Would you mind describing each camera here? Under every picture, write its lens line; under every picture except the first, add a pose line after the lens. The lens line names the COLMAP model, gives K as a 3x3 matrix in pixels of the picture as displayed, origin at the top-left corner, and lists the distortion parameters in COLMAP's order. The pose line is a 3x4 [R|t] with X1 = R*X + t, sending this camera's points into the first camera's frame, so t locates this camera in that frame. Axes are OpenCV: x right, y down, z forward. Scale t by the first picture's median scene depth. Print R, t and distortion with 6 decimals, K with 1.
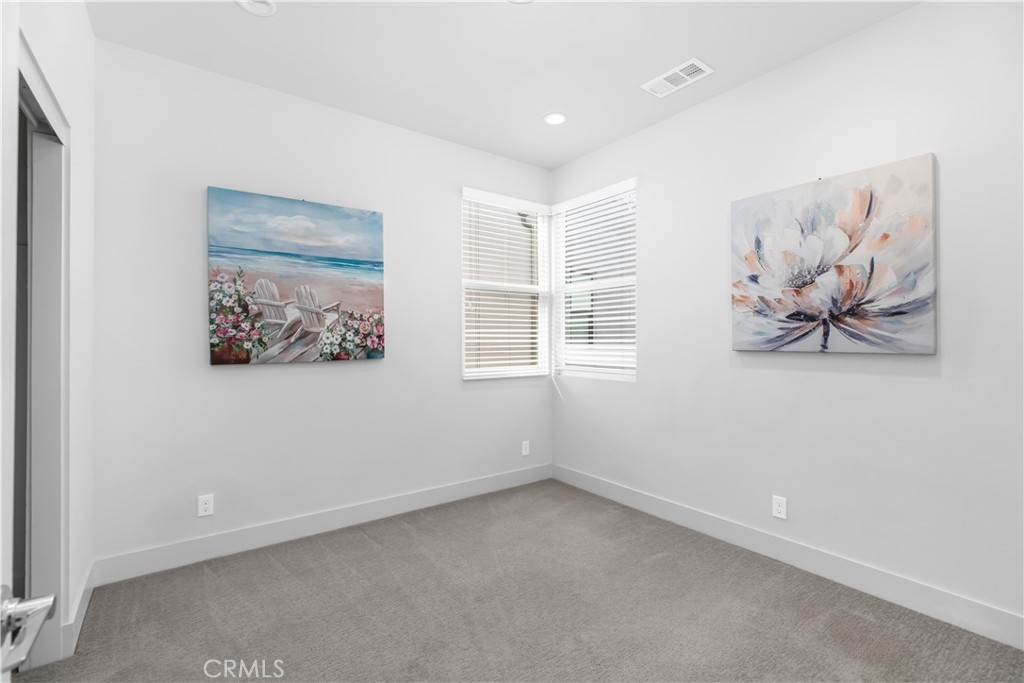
lens RADIAL K [[462.4, 0, 511.0], [0, 462.4, 339.3], [0, 0, 1]] dist [0.011964, -0.000380]
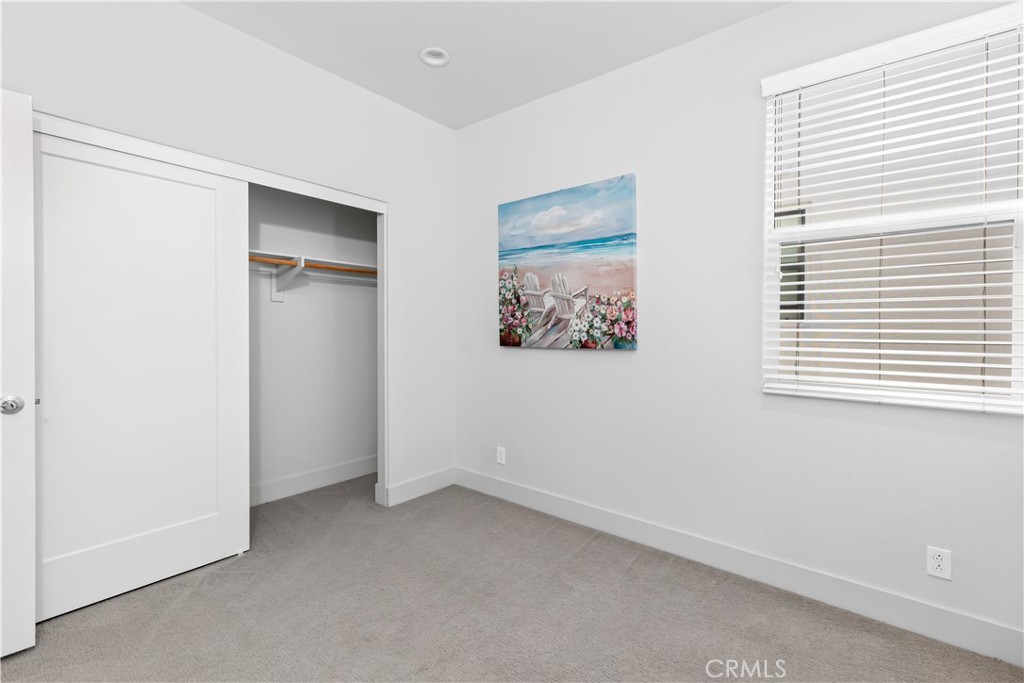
lens RADIAL K [[462.4, 0, 516.5], [0, 462.4, 335.8], [0, 0, 1]] dist [0.011964, -0.000380]
pose [[0.246612, 0.019330, -0.968922, 0.520327], [-0.007470, 0.999809, 0.018045, 0.003816], [0.969086, 0.002788, 0.246709, 0.650305]]
